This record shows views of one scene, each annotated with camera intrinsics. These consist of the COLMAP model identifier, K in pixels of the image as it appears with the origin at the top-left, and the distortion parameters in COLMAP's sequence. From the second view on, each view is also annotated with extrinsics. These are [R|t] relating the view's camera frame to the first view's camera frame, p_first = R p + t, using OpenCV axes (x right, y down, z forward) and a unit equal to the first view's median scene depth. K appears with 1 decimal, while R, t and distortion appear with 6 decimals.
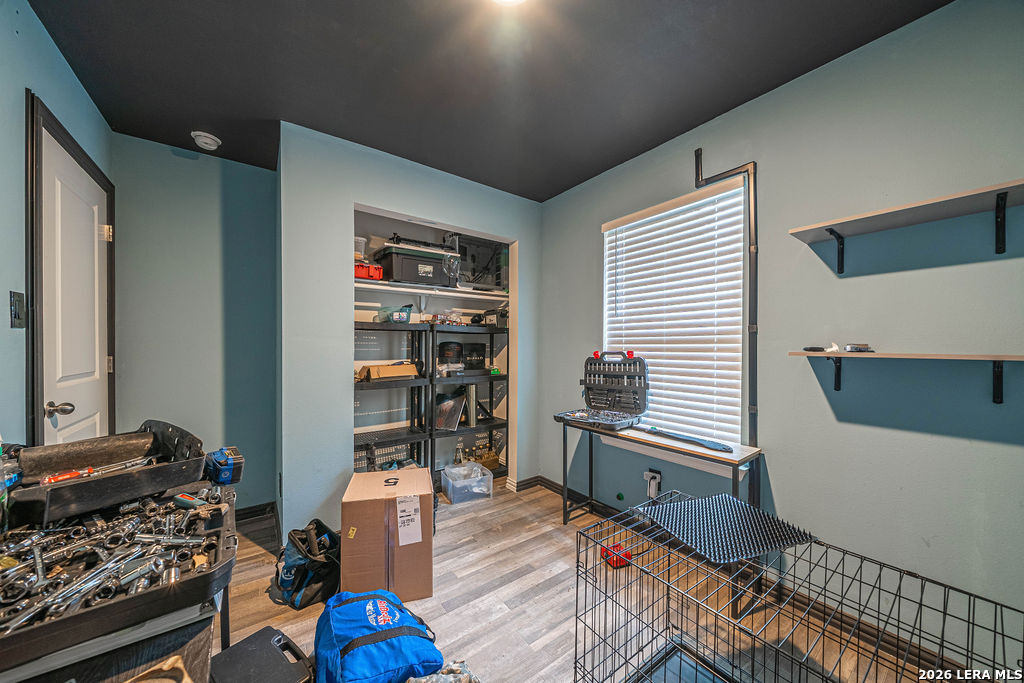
lens RADIAL K [[354.5, 0, 505.8], [0, 354.5, 346.9], [0, 0, 1]] dist [-0.000621, 0.000076]
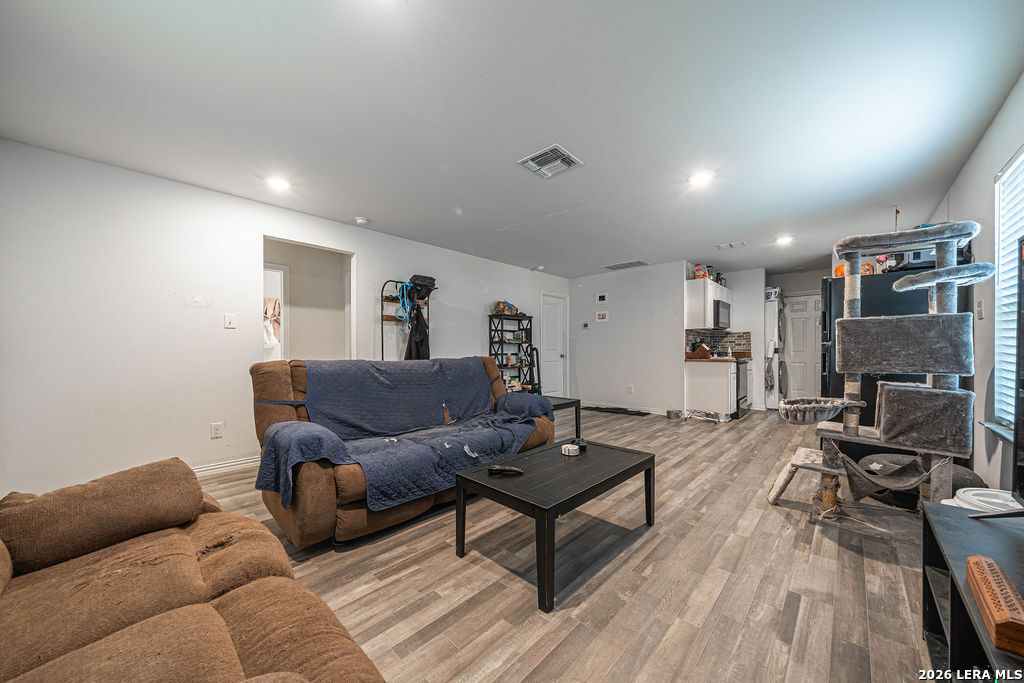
lens RADIAL K [[361.4, 0, 508.3], [0, 361.4, 350.1], [0, 0, 1]] dist [-0.002607, -0.000174]
pose [[-0.981235, -0.011046, -0.192501, 0.009409], [-0.011230, 0.999937, -0.000136, 0.061134], [0.192491, 0.002029, -0.981297, 1.523006]]
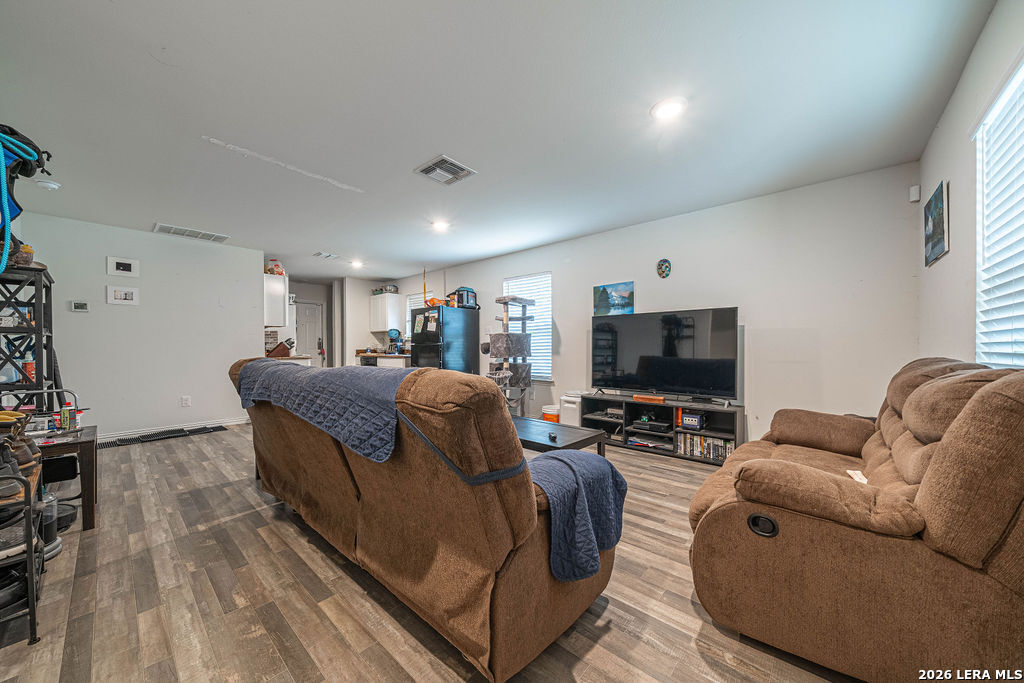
lens RADIAL K [[354.5, 0, 505.8], [0, 354.5, 346.9], [0, 0, 1]] dist [-0.000621, 0.000076]
pose [[0.209146, -0.013403, -0.977792, 0.968571], [0.002991, 0.999910, -0.013067, 0.075417], [0.977880, -0.000192, 0.209168, 0.254752]]
